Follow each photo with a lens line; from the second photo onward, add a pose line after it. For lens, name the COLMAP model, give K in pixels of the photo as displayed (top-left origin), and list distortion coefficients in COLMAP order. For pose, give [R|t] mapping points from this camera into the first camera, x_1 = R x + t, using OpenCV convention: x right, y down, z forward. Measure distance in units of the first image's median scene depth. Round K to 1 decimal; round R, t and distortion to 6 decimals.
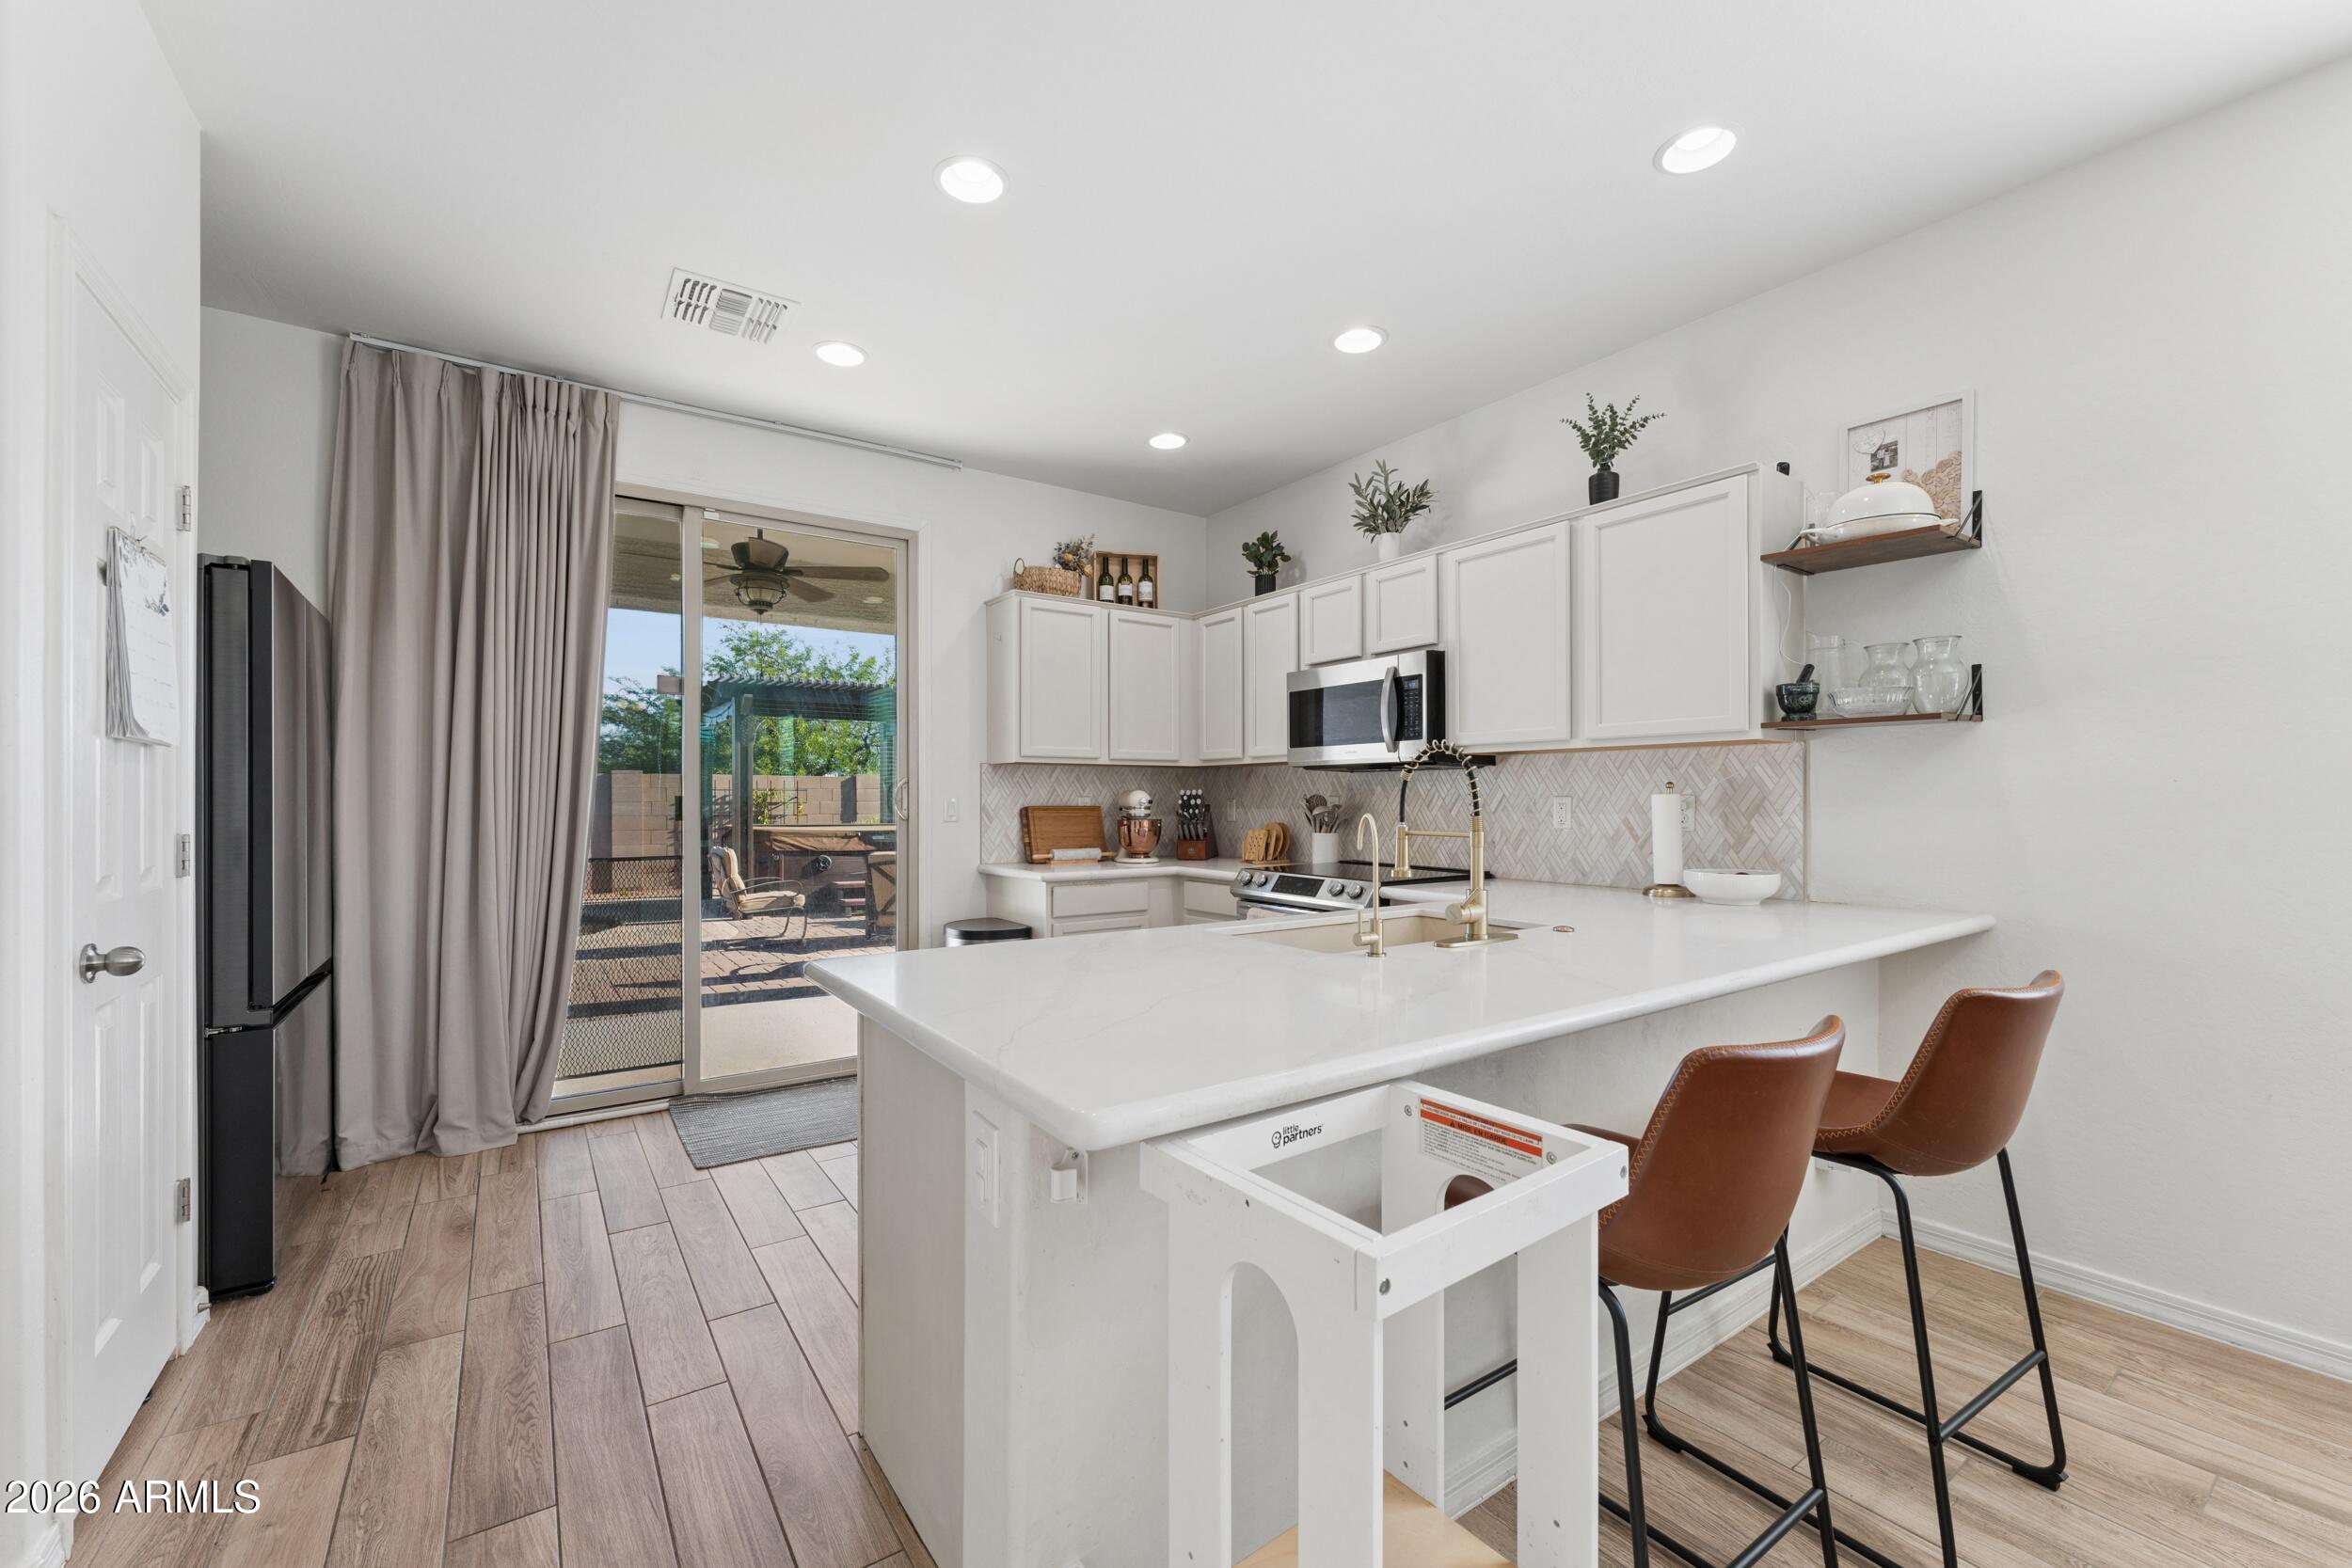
lens RADIAL K [[958.8, 0, 1185.0], [0, 958.8, 783.6], [0, 0, 1]] dist [0.001102, 0.000673]
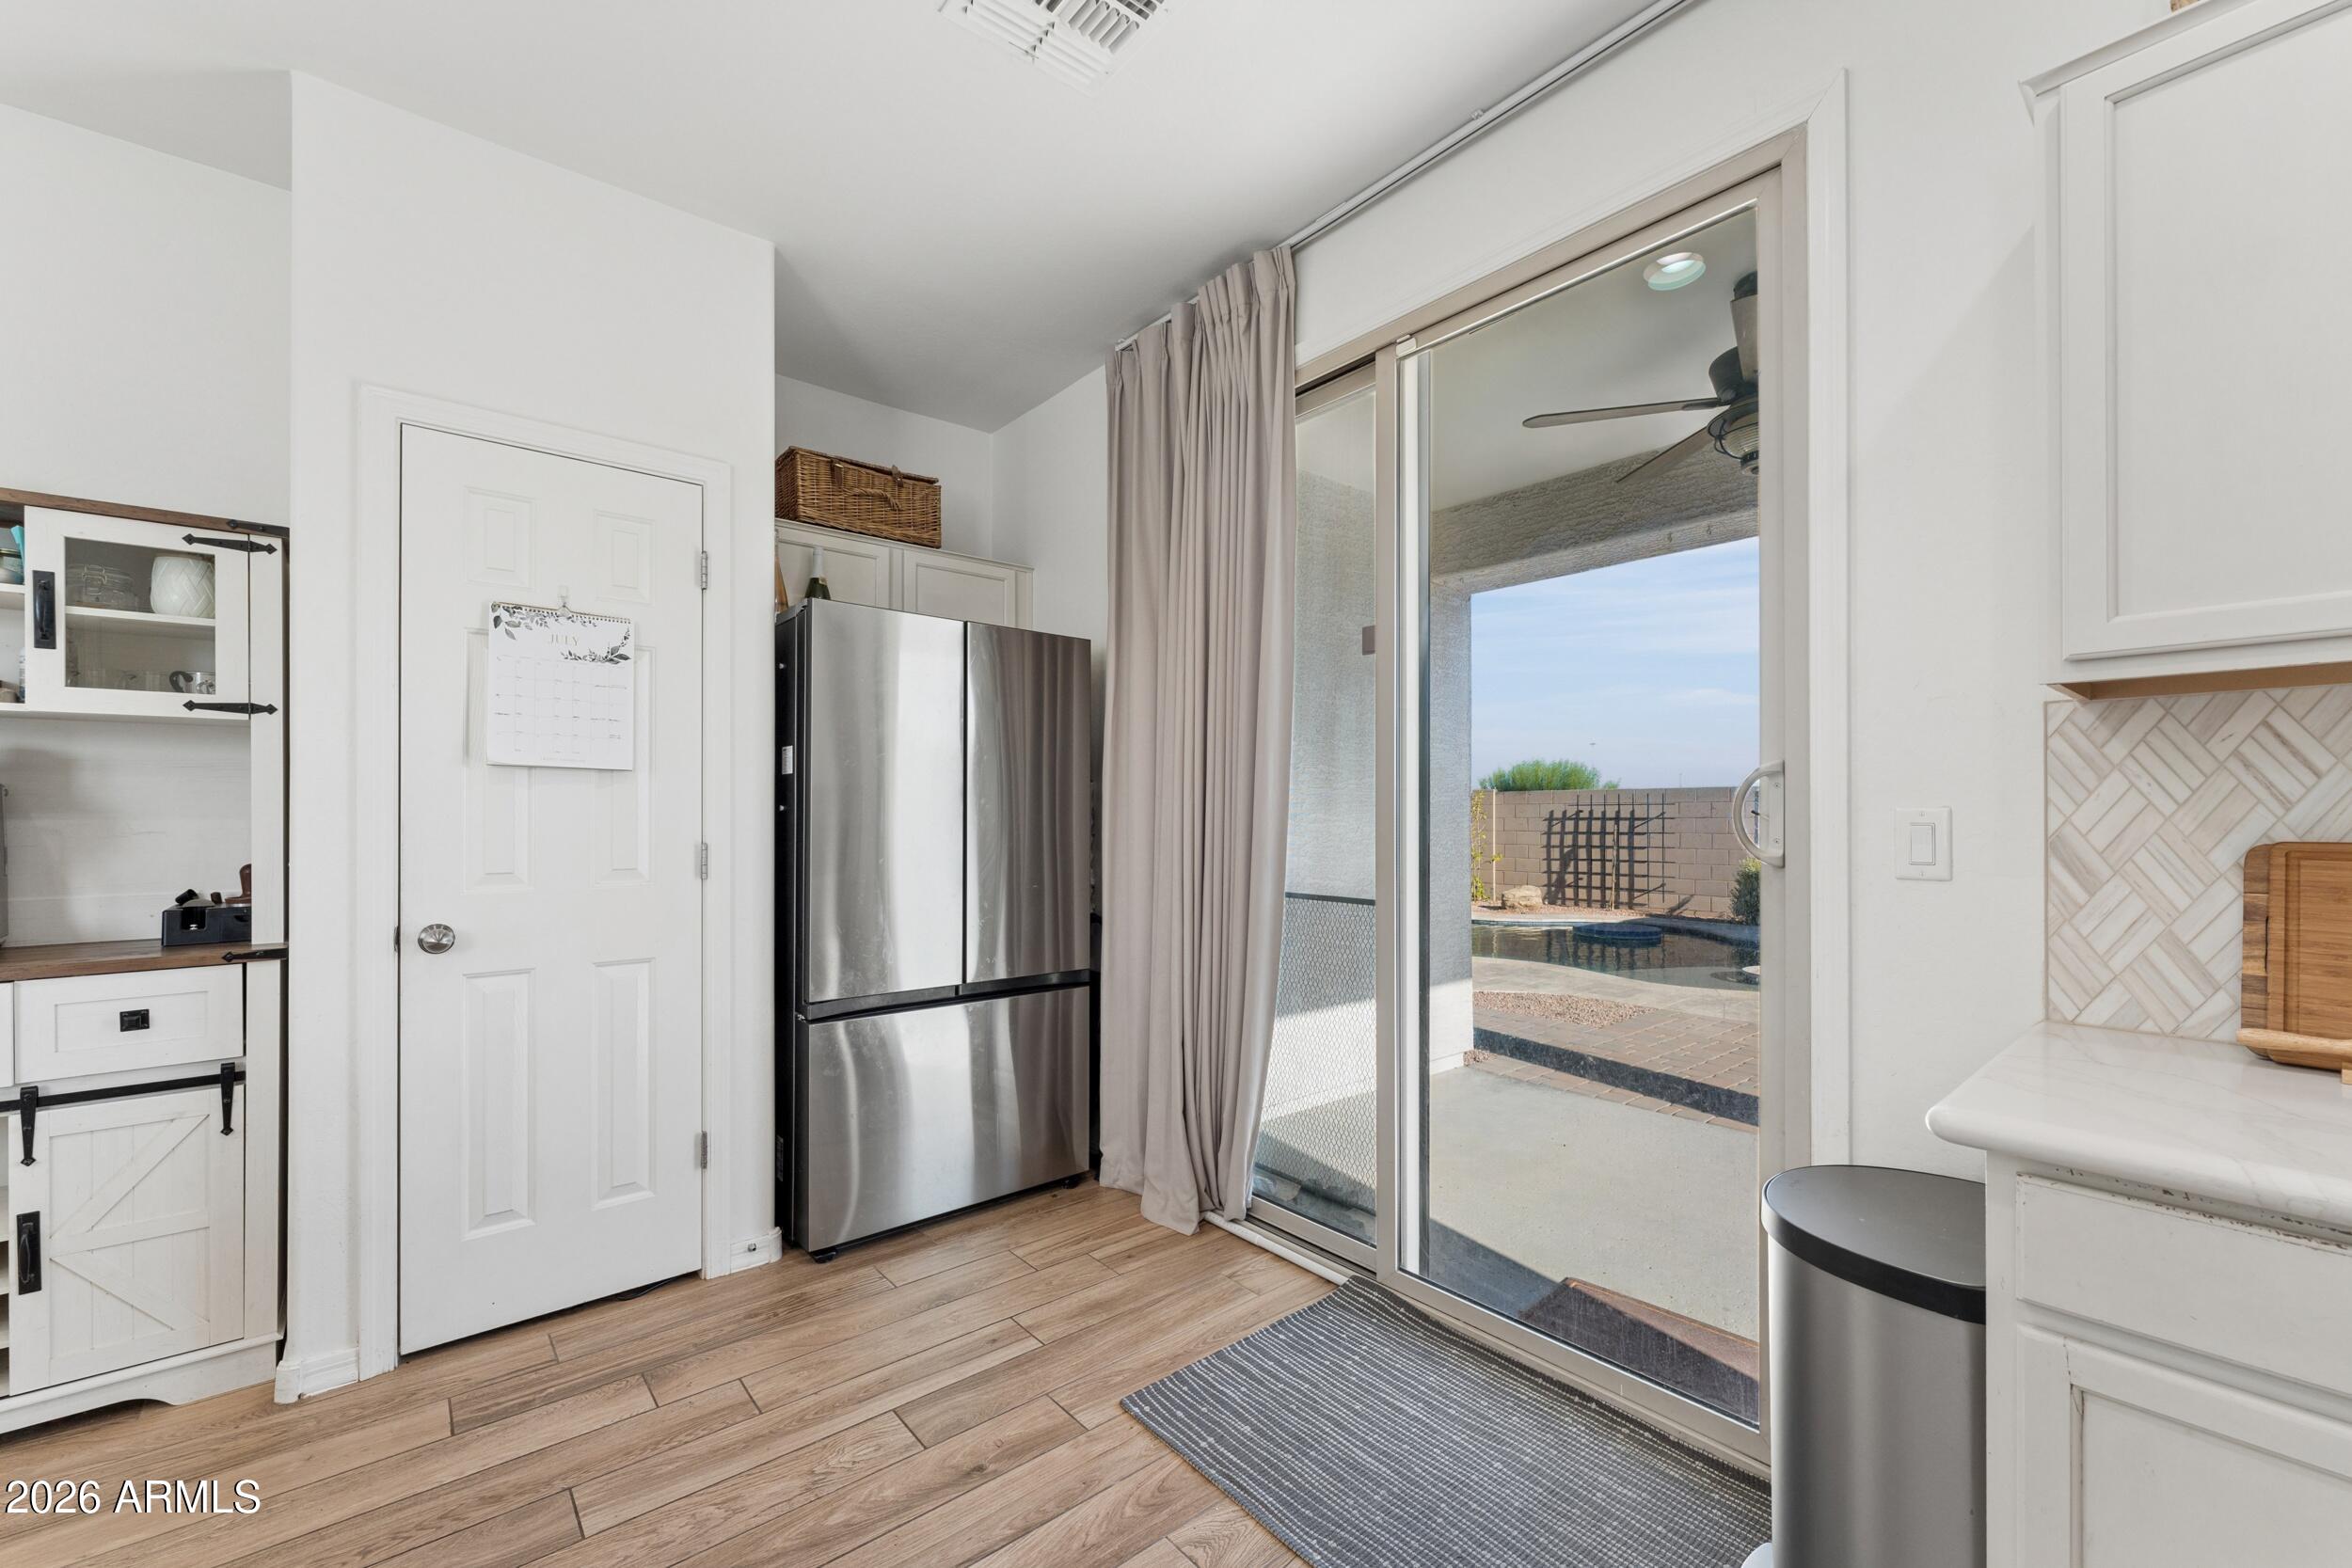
lens RADIAL K [[958.8, 0, 1186.6], [0, 958.8, 832.1], [0, 0, 1]] dist [0.001102, 0.000673]
pose [[0.088428, 0.009657, -0.996036, 0.111306], [0.010949, 0.999883, 0.010666, 0.018488], [0.996022, -0.011849, 0.088312, 0.873757]]
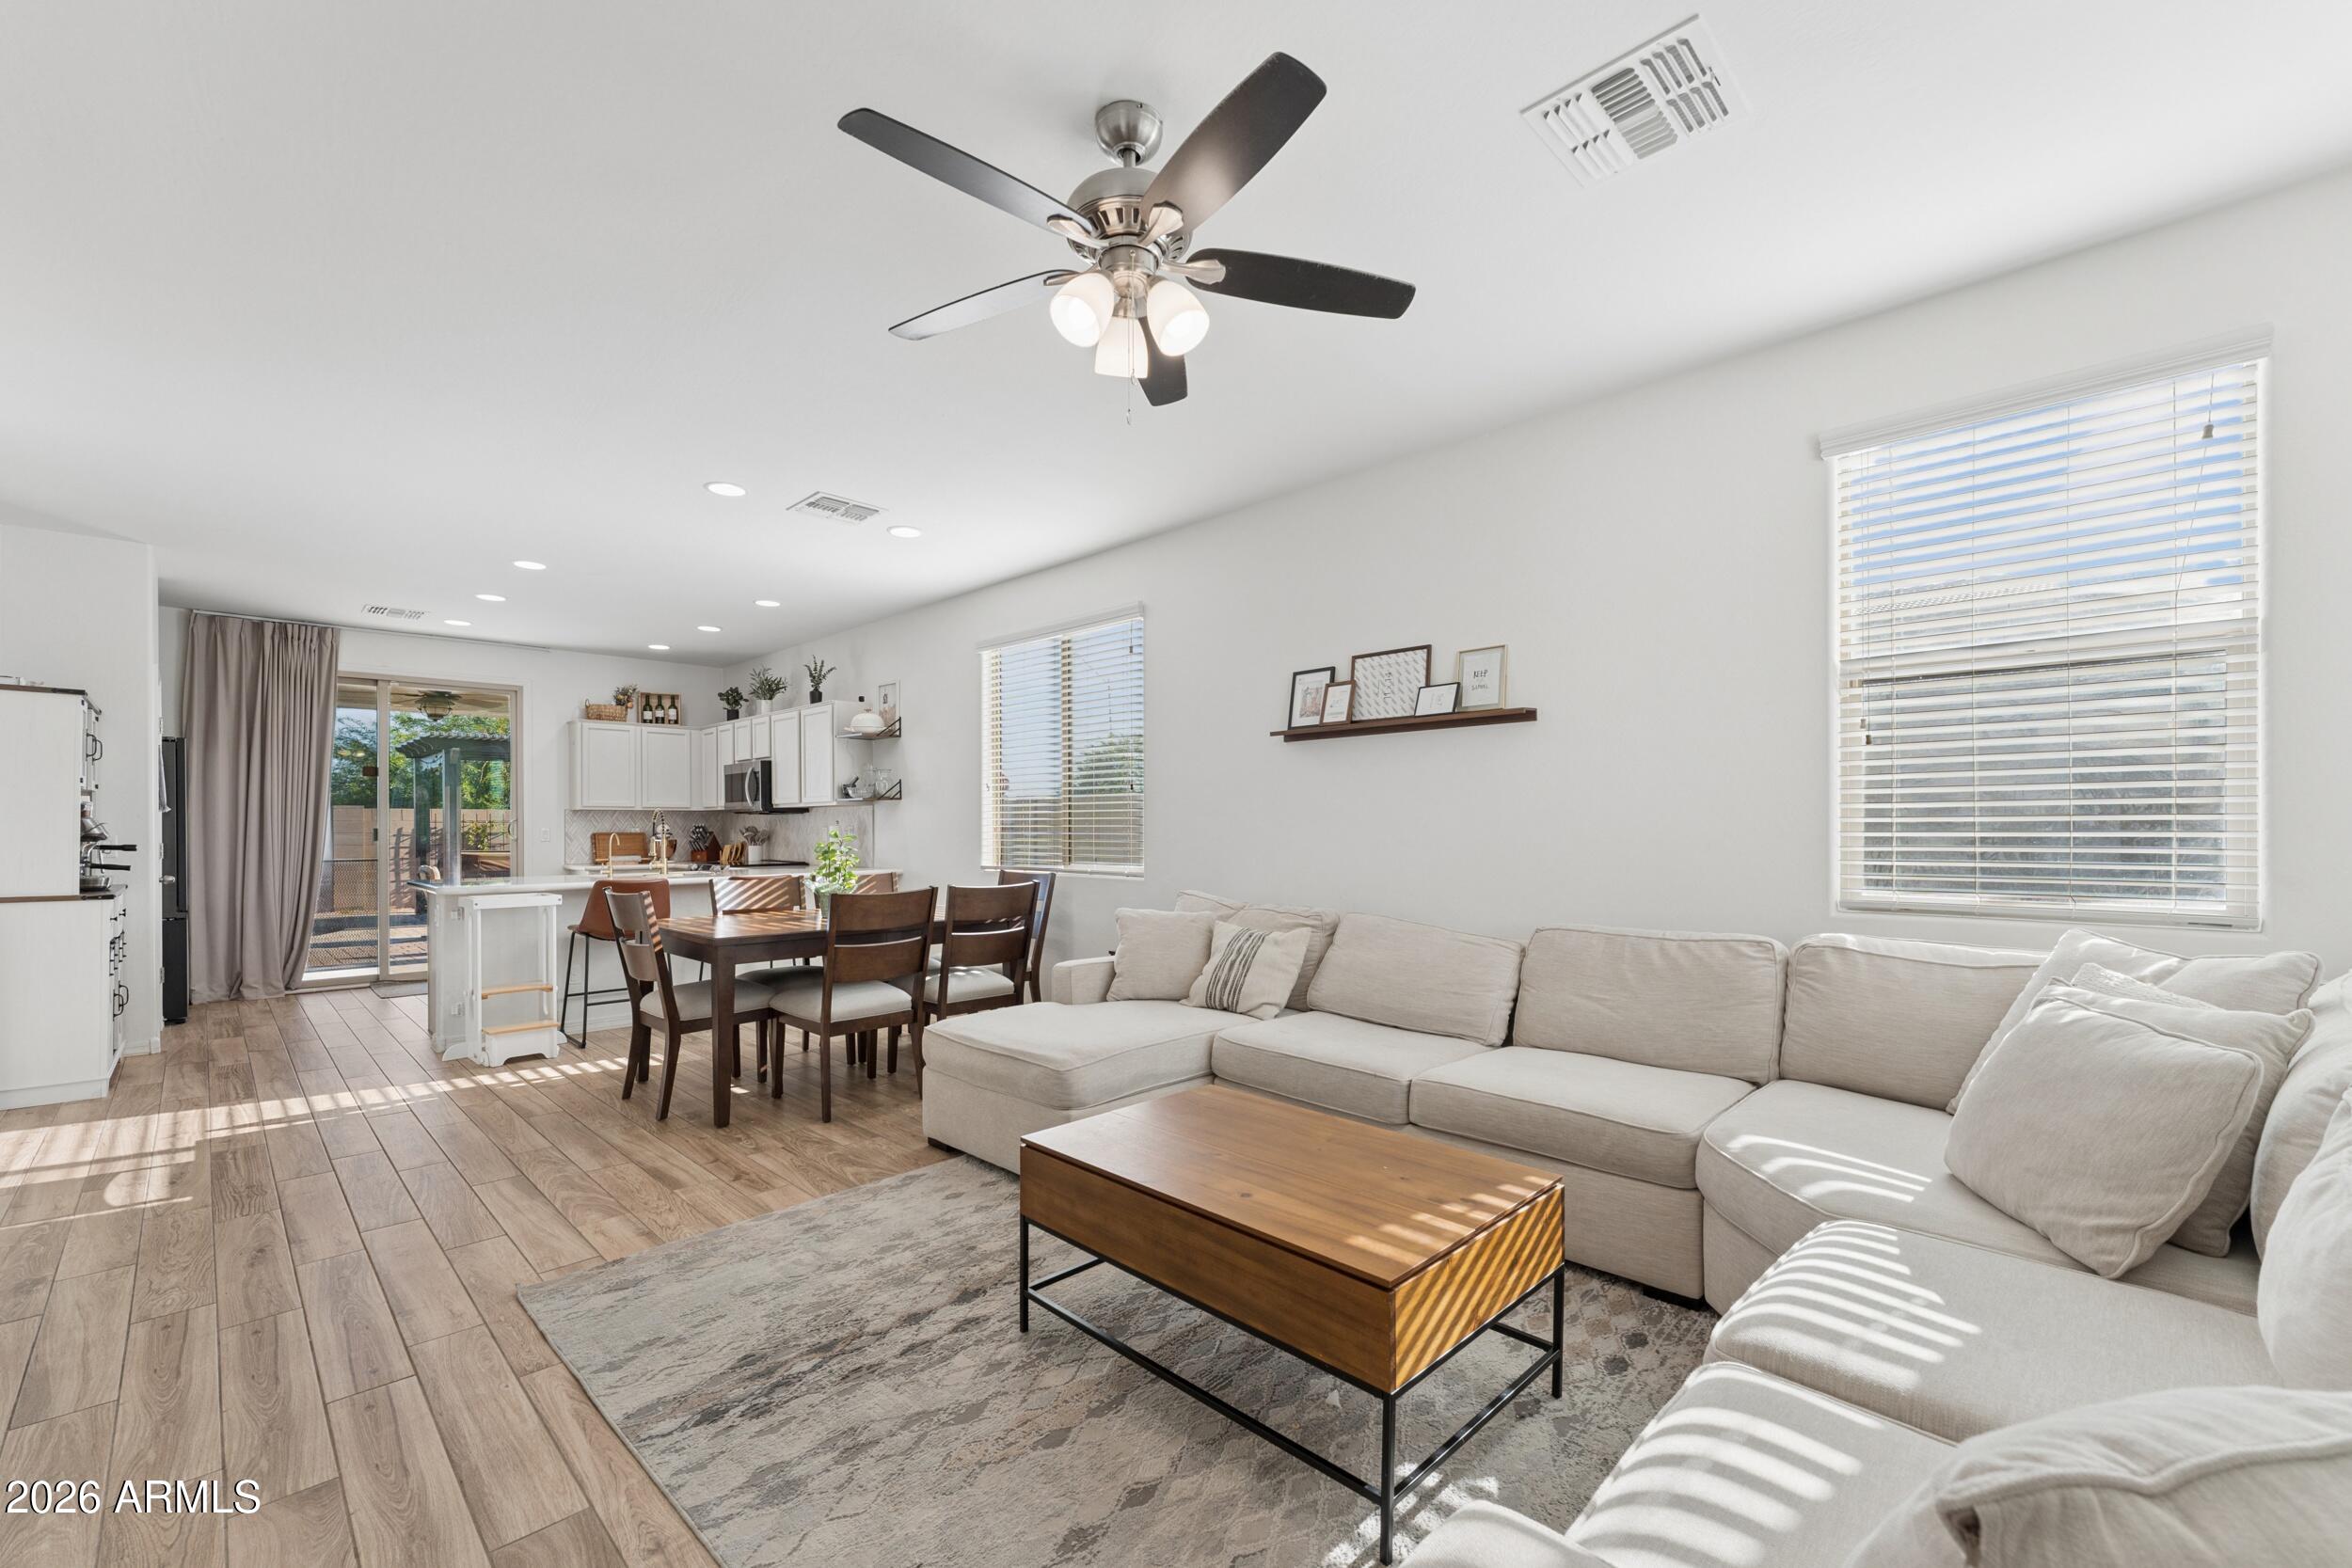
lens RADIAL K [[958.8, 0, 1173.2], [0, 958.8, 815.6], [0, 0, 1]] dist [0.001102, 0.000673]
pose [[0.983271, -0.001319, 0.182145, 0.774770], [0.000894, 0.999997, 0.002416, -0.018140], [-0.182148, -0.002213, 0.983269, -1.321715]]
